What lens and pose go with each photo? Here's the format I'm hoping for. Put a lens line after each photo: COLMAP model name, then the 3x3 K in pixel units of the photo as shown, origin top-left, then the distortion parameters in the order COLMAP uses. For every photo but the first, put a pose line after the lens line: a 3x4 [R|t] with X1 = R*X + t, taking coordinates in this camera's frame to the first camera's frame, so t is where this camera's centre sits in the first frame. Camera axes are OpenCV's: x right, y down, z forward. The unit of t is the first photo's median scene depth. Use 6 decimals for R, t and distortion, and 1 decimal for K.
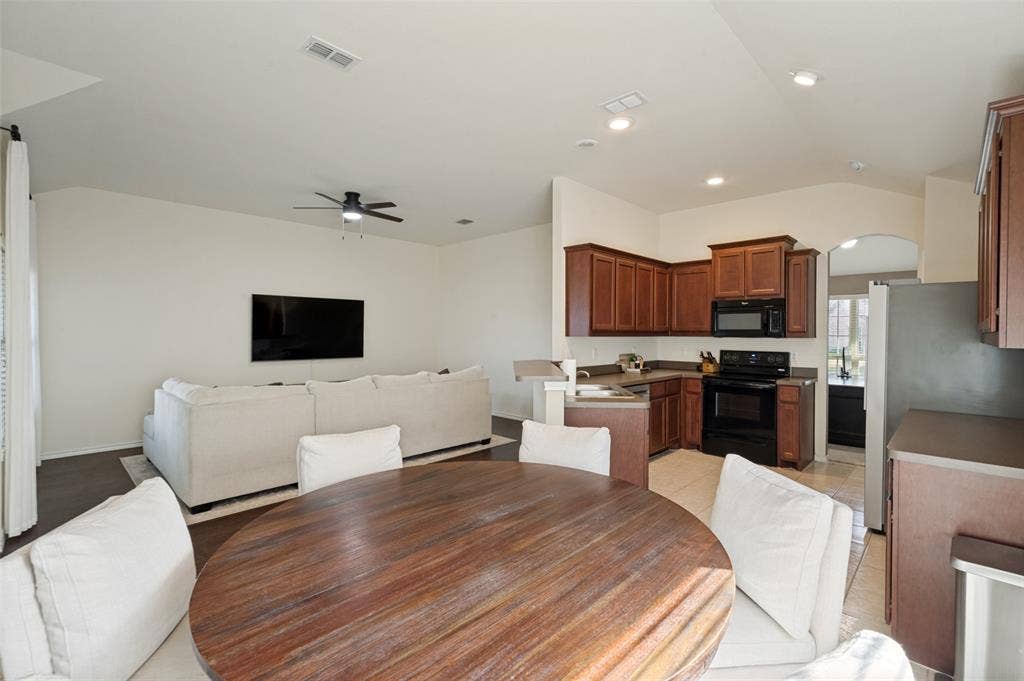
lens RADIAL K [[453.2, 0, 511.3], [0, 453.2, 335.9], [0, 0, 1]] dist [-0.000128, 0.000128]
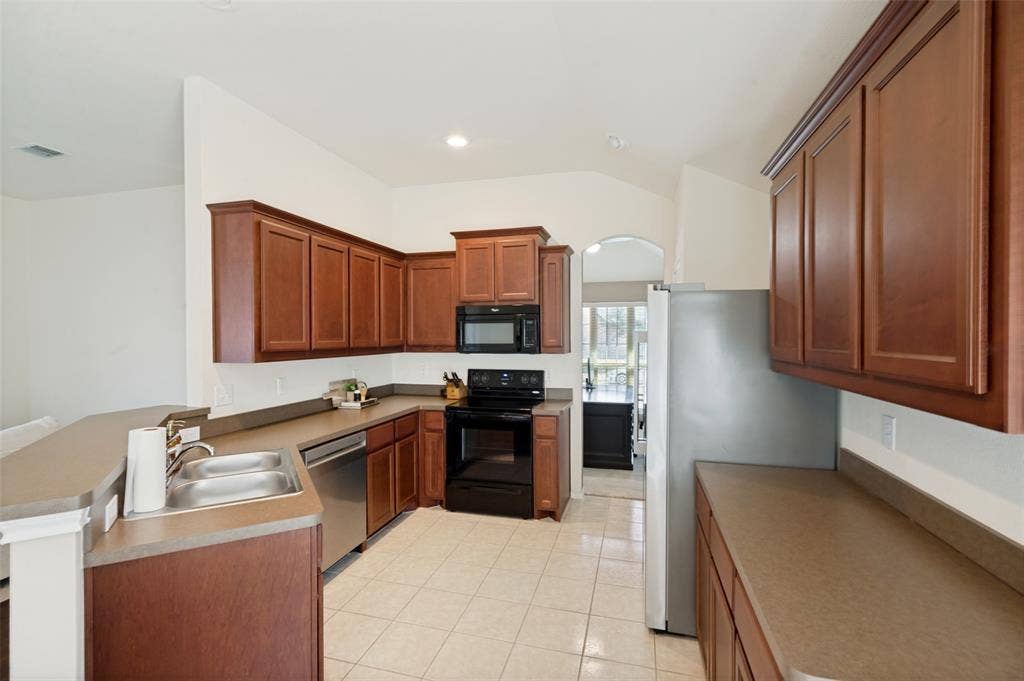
lens RADIAL K [[453.2, 0, 511.3], [0, 453.2, 335.9], [0, 0, 1]] dist [-0.000128, 0.000128]
pose [[0.874465, -0.008612, 0.485012, 0.162011], [0.010525, 0.999944, -0.001222, -0.026279], [-0.484974, 0.006173, 0.874507, 0.306807]]
